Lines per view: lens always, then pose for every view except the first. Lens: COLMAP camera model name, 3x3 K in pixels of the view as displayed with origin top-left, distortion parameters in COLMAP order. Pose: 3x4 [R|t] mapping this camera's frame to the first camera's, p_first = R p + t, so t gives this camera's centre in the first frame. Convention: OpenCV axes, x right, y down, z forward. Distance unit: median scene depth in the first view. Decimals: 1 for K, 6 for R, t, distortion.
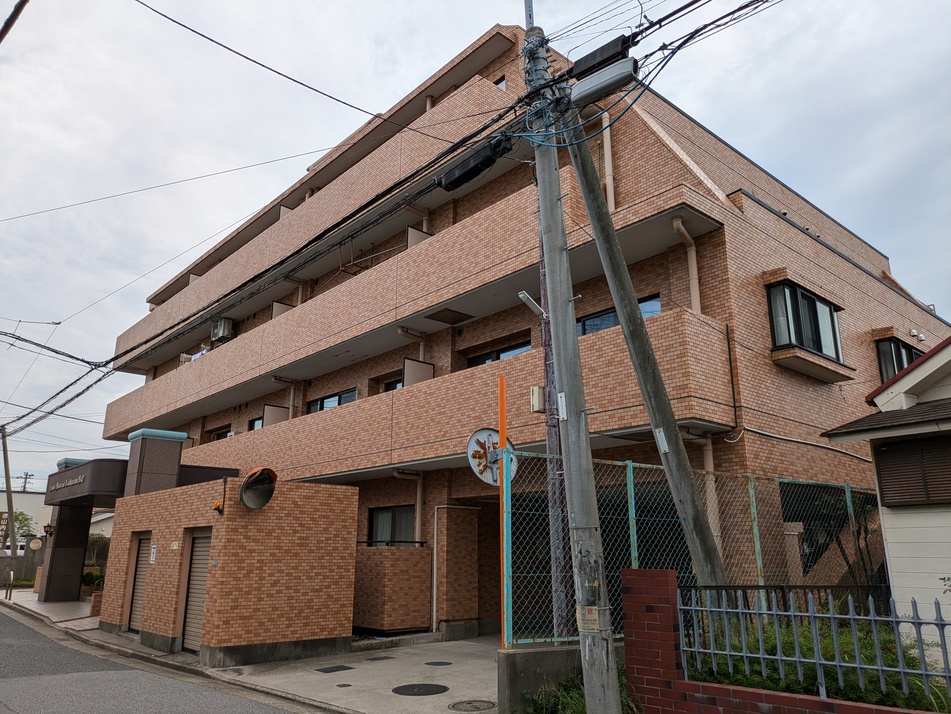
lens RADIAL K [[729.6, 0, 475.5], [0, 729.6, 357.0], [0, 0, 1]] dist [0.038428, -0.008524]
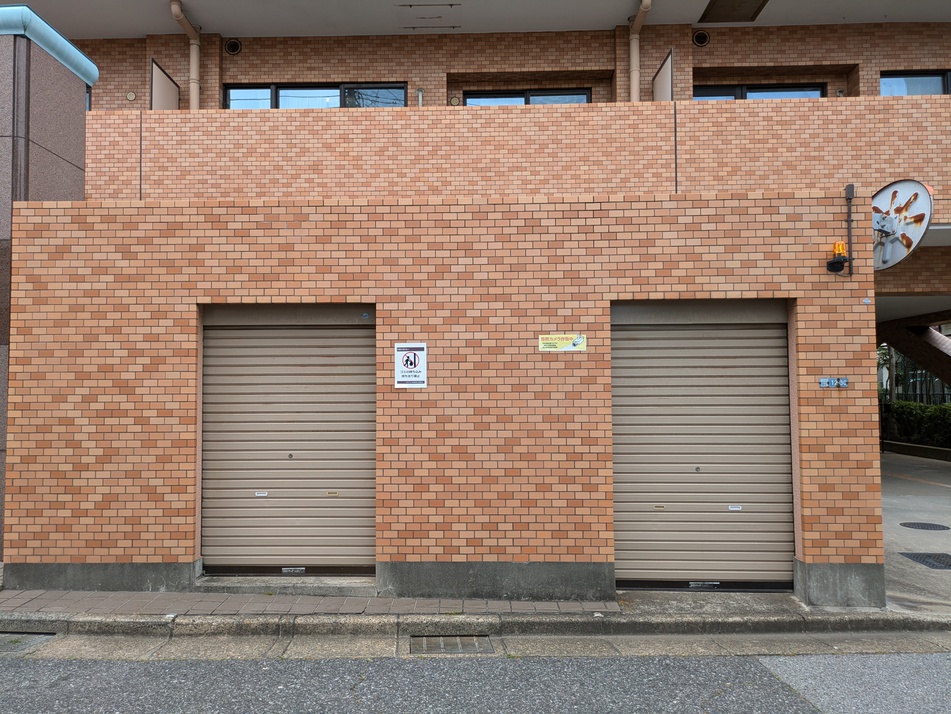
lens RADIAL K [[729.6, 0, 475.5], [0, 729.6, 357.0], [0, 0, 1]] dist [0.038428, -0.008524]
pose [[0.685925, 0.038464, 0.726655, -0.756812], [-0.189410, 0.973617, 0.127256, 0.236184], [-0.702589, -0.224924, 0.675114, 0.805490]]
